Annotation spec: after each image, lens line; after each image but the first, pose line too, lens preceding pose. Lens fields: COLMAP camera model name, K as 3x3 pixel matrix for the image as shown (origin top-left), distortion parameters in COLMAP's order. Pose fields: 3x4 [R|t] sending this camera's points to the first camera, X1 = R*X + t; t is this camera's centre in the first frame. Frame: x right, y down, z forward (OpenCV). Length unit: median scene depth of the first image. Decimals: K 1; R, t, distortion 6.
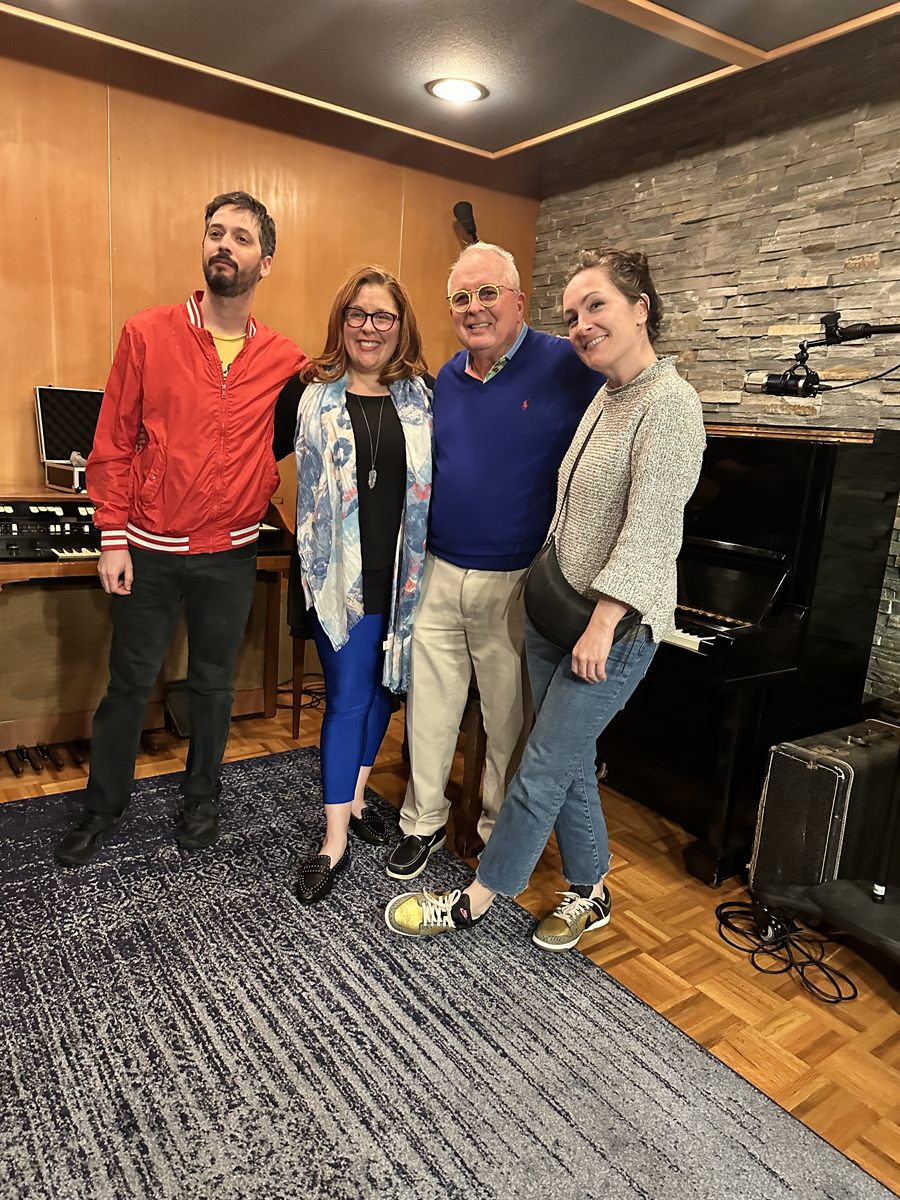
lens RADIAL K [[856.1, 0, 480.8], [0, 856.1, 605.5], [0, 0, 1]] dist [0.002164, -0.009255]
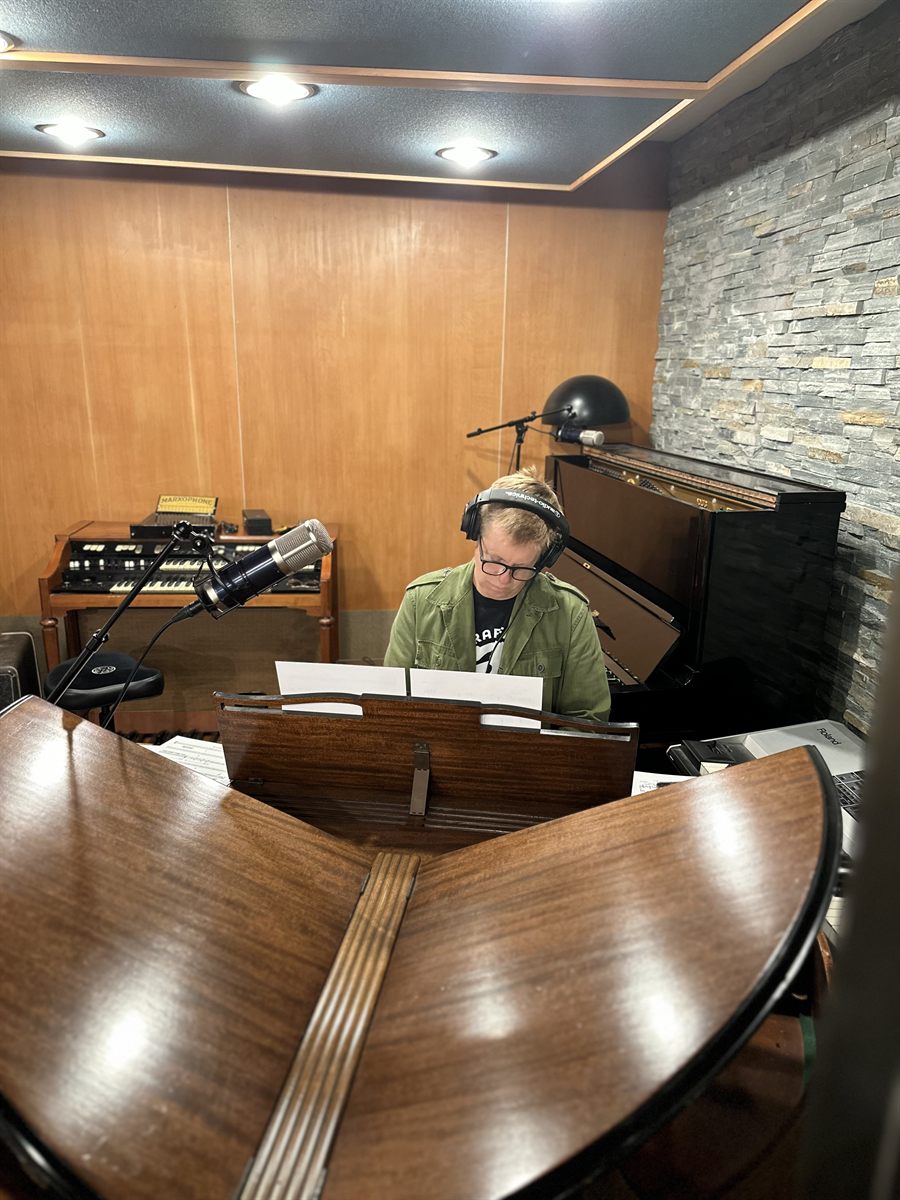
lens RADIAL K [[873.6, 0, 482.2], [0, 873.6, 603.0], [0, 0, 1]] dist [0.004237, -0.006366]
pose [[0.905210, 0.058461, -0.420924, 0.411093], [-0.042902, 0.998004, 0.046347, -0.099685], [0.422793, -0.023895, 0.905911, 0.038411]]
